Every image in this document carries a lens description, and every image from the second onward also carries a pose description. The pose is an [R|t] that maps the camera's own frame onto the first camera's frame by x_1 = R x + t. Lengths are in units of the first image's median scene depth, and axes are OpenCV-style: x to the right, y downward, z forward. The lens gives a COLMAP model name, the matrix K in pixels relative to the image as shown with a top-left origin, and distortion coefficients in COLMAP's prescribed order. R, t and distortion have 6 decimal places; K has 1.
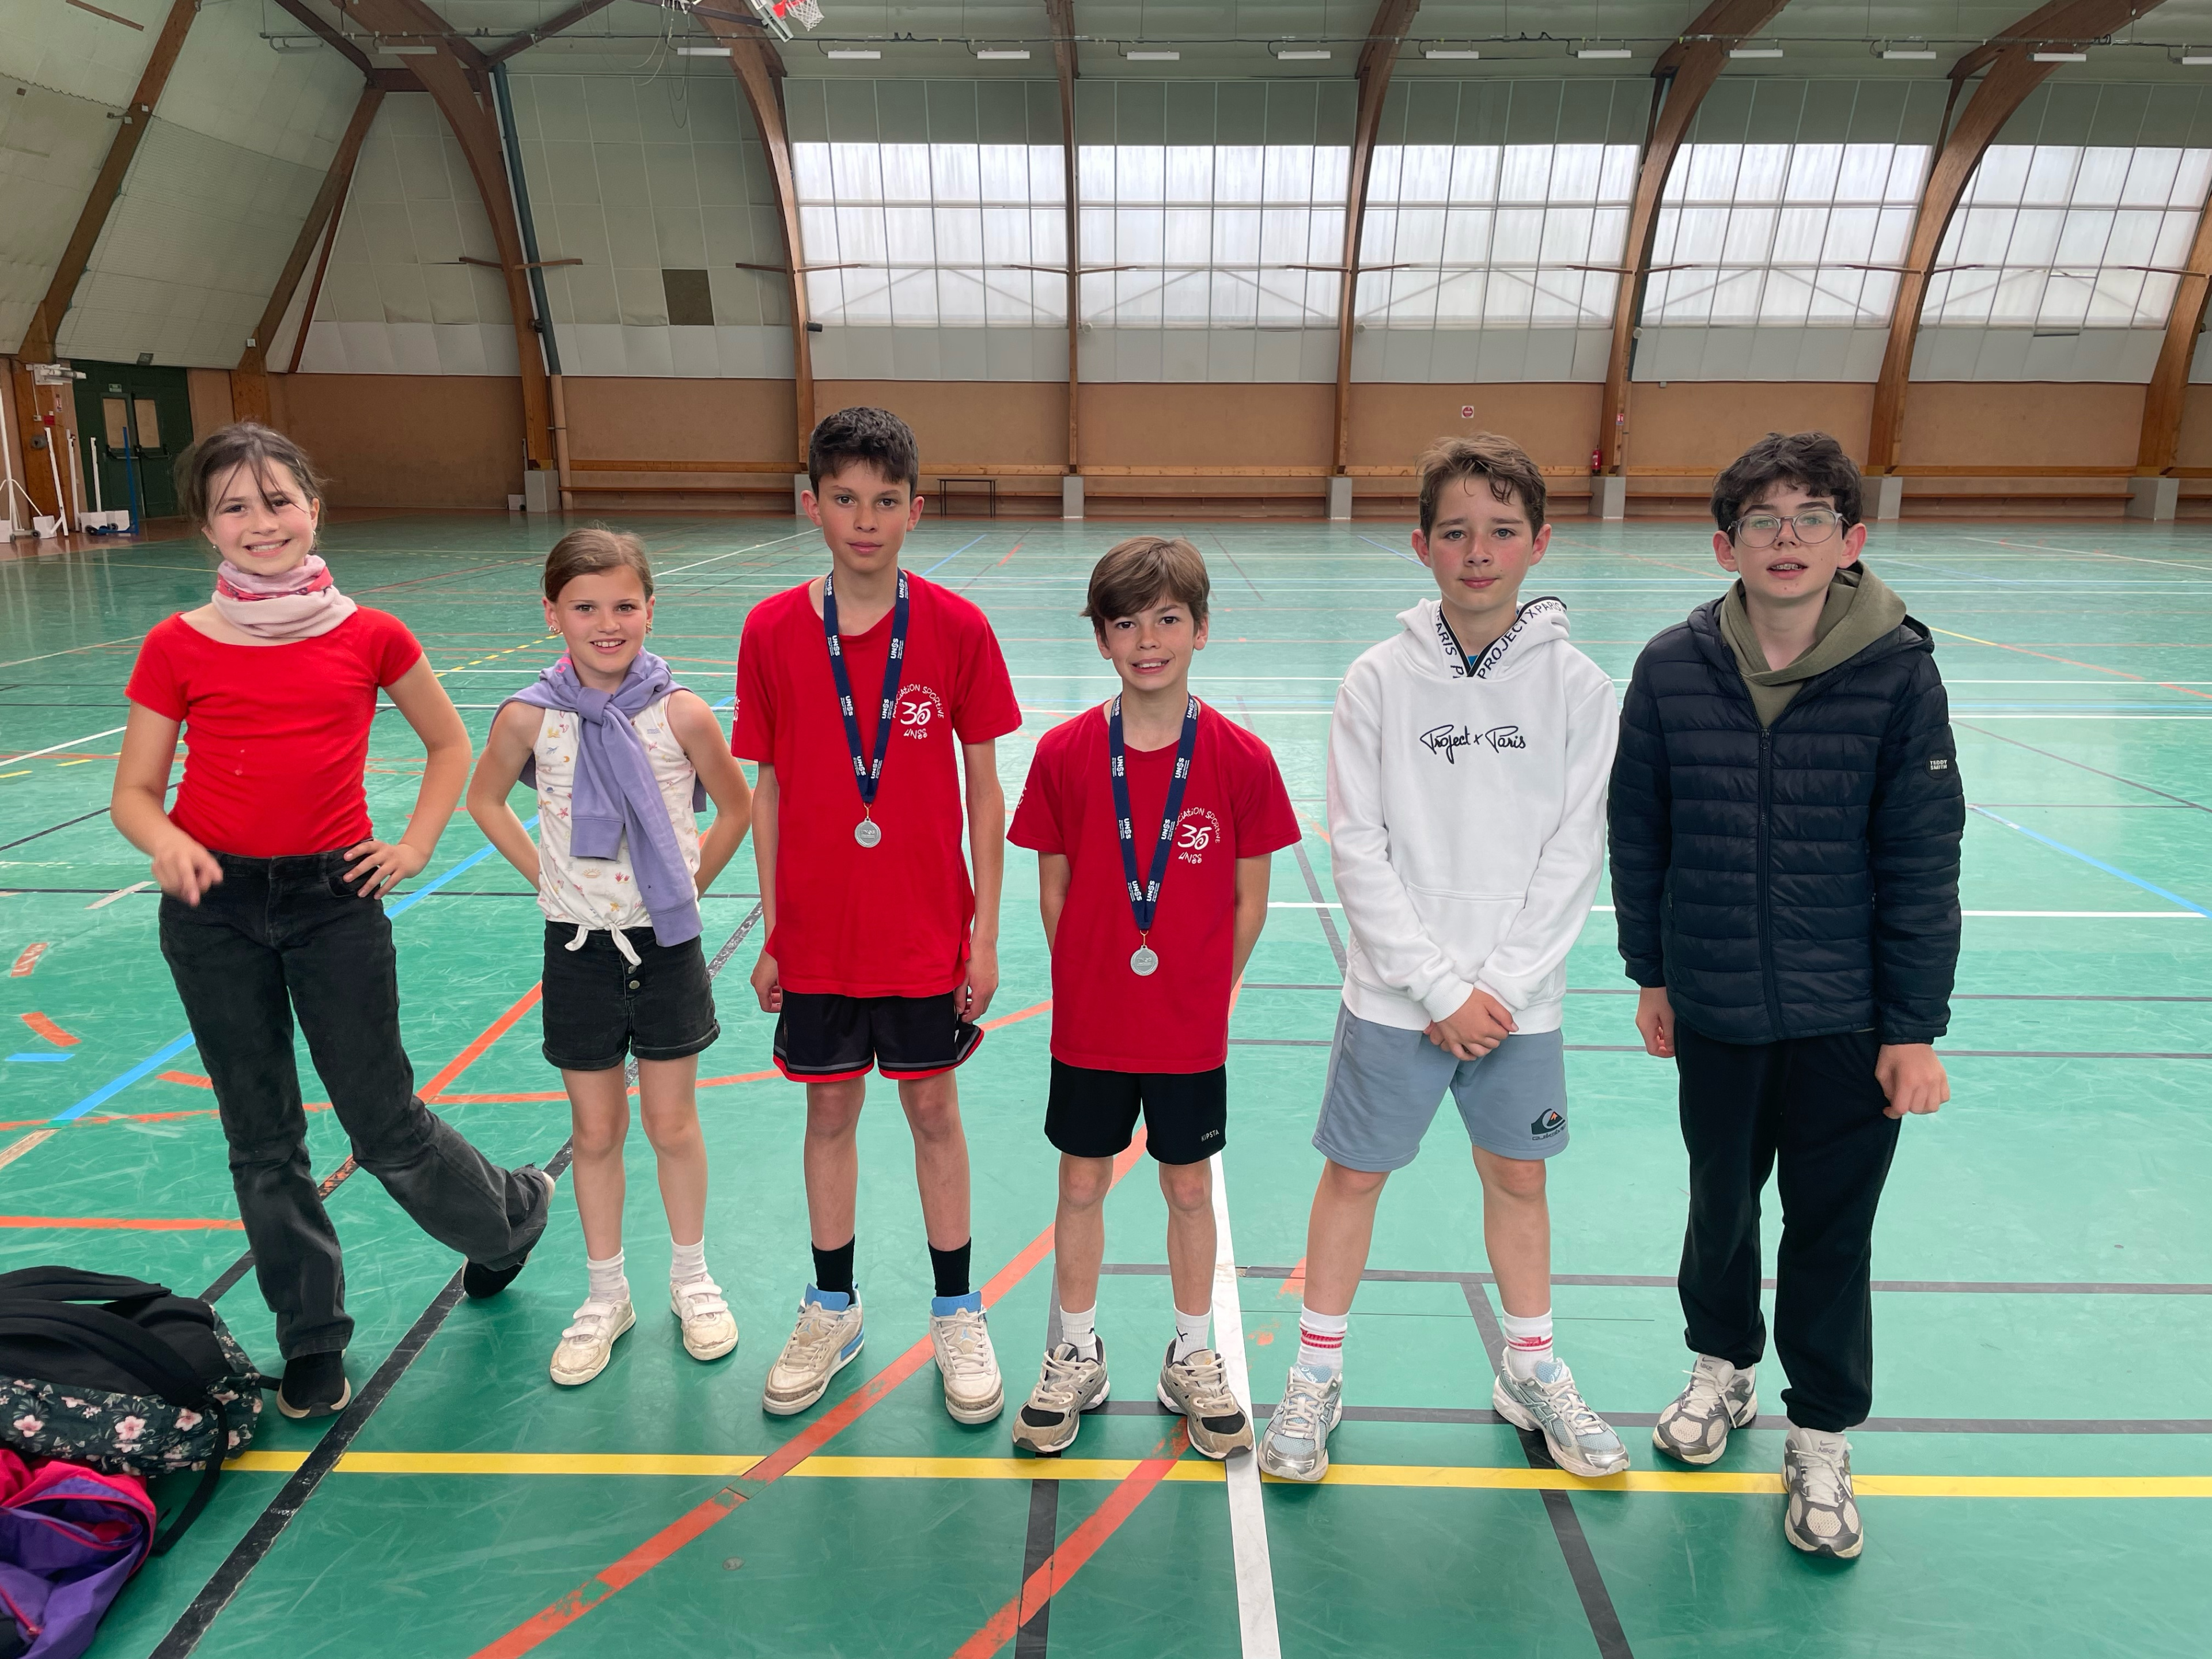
lens RADIAL K [[1661.8, 0, 1134.5], [0, 1661.8, 819.7], [0, 0, 1]] dist [0.110072, -0.161624]
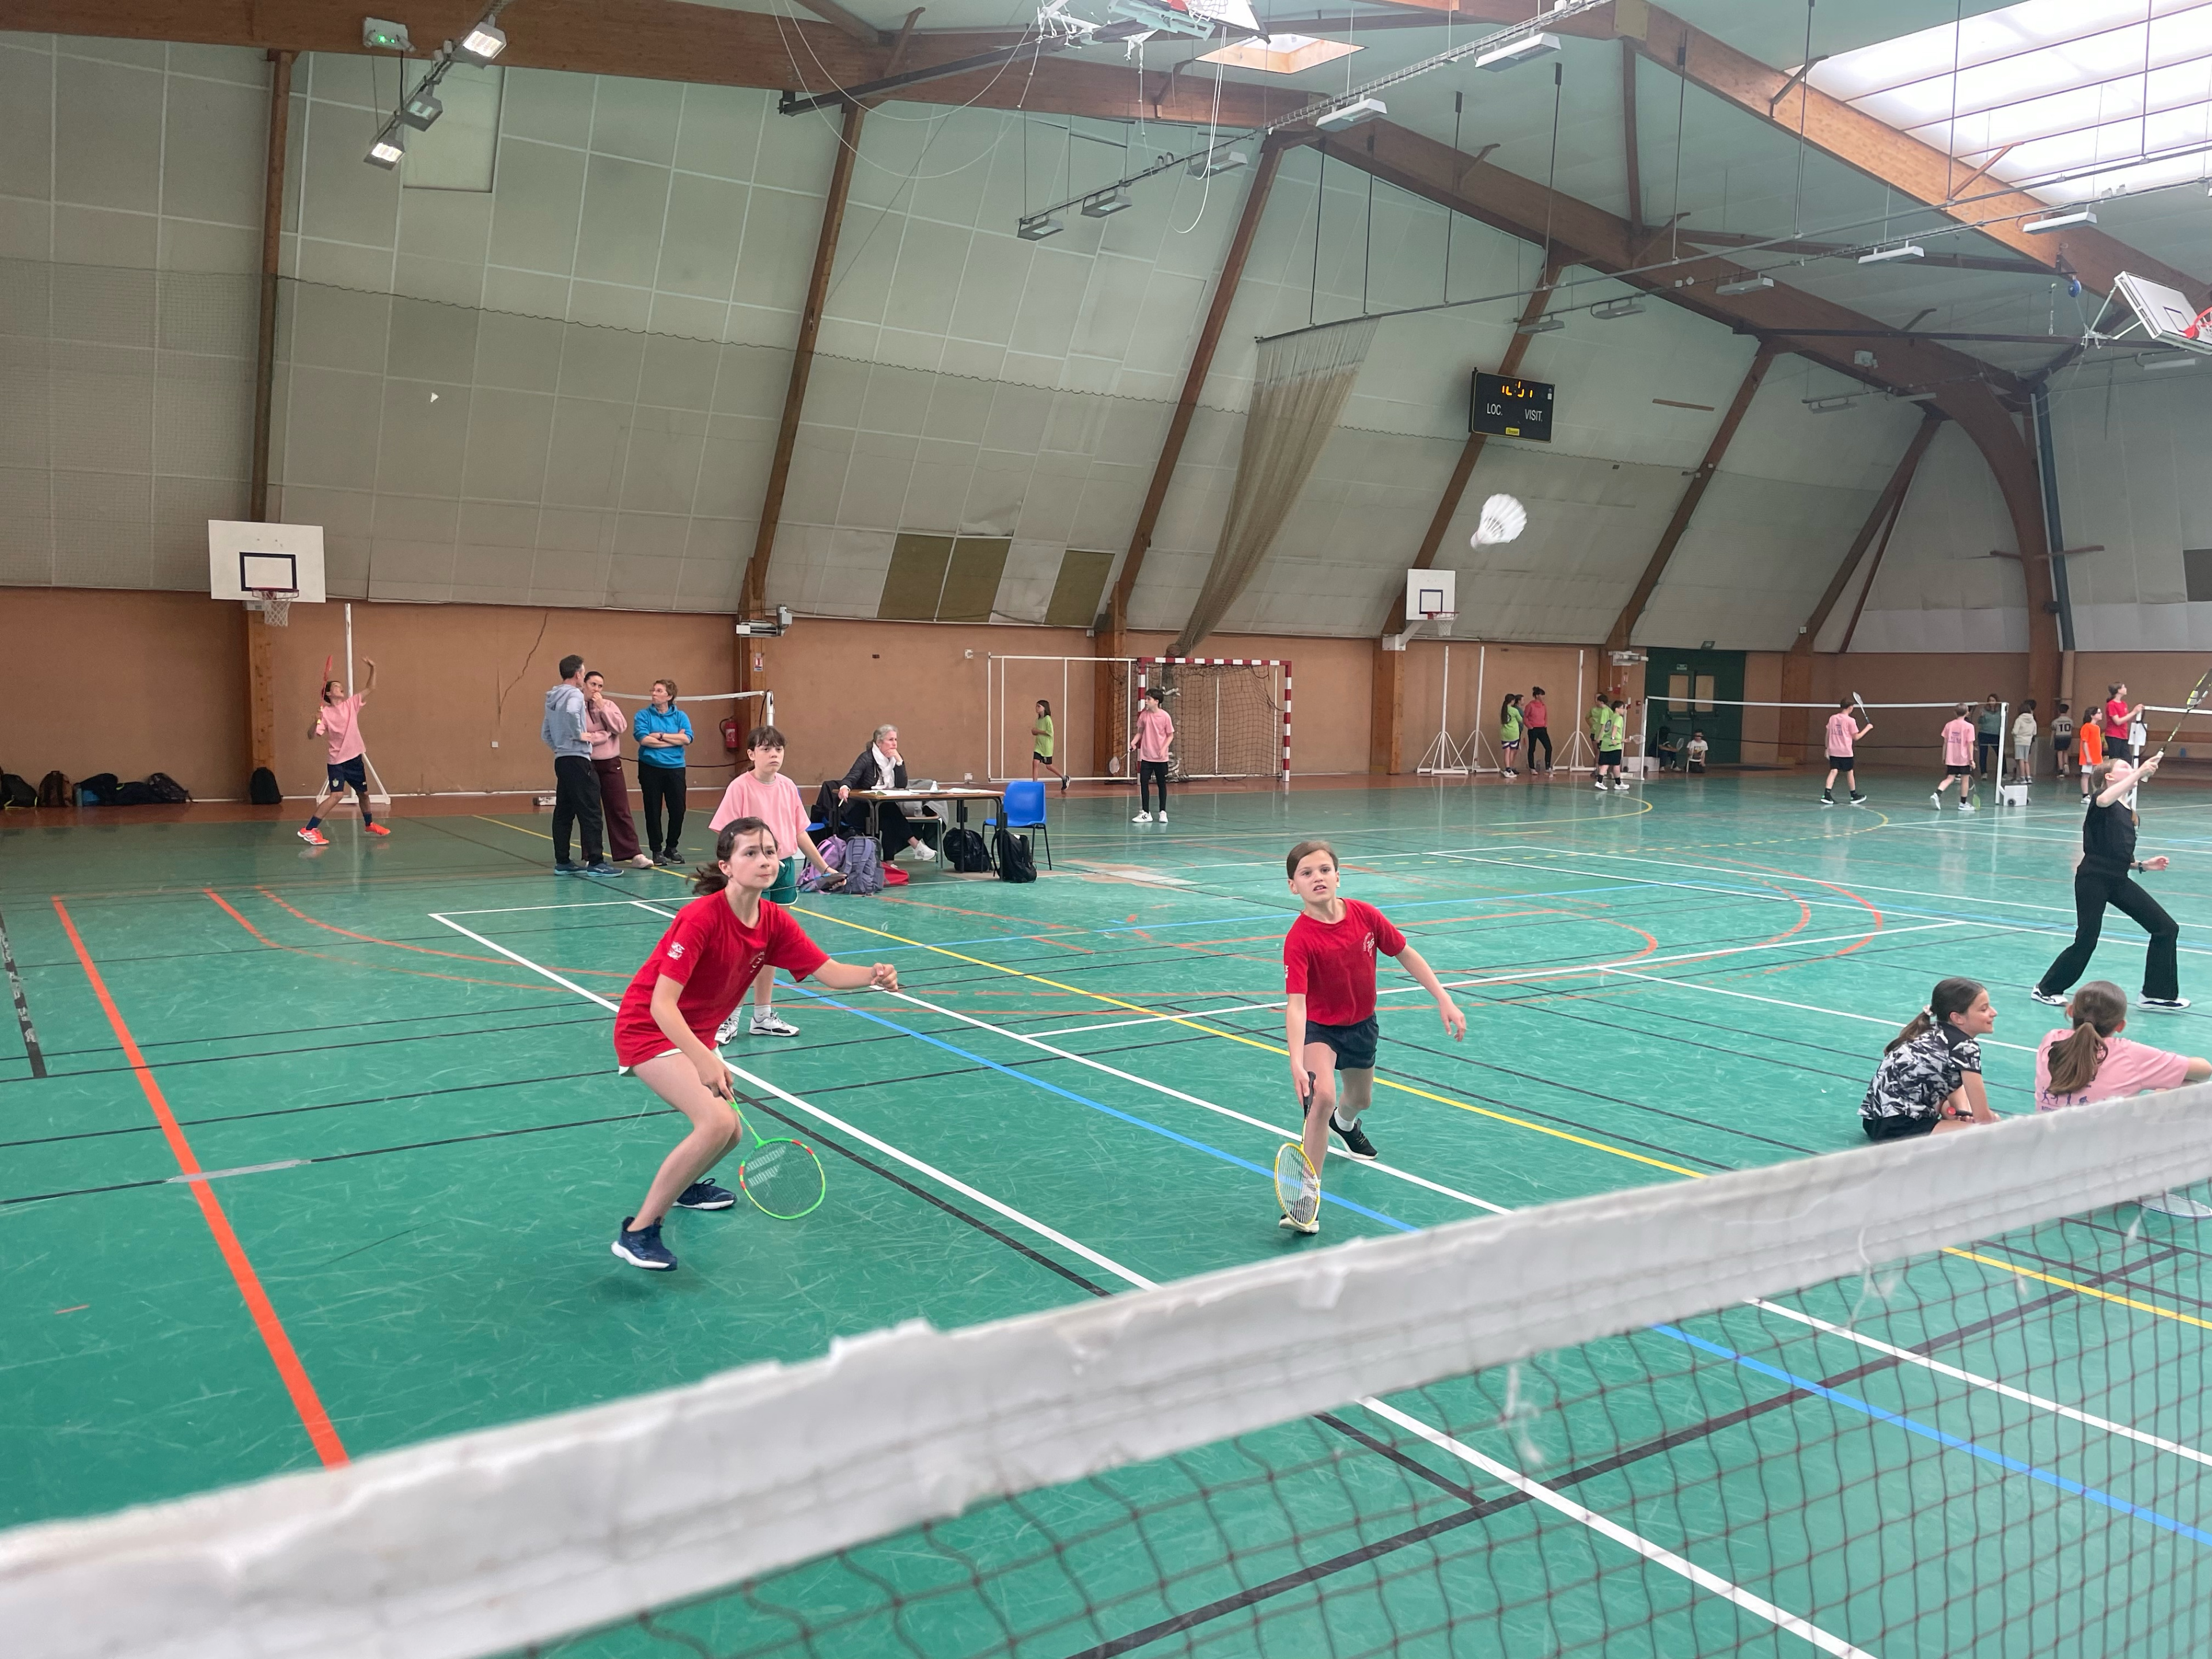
lens RADIAL K [[1700.4, 0, 1125.5], [0, 1700.4, 832.3], [0, 0, 1]] dist [0.134358, -0.184823]
pose [[0.573549, 0.077377, -0.815508, 0.231650], [-0.195976, 0.979581, -0.044886, 0.017143], [0.795383, 0.185565, 0.577002, -0.096296]]
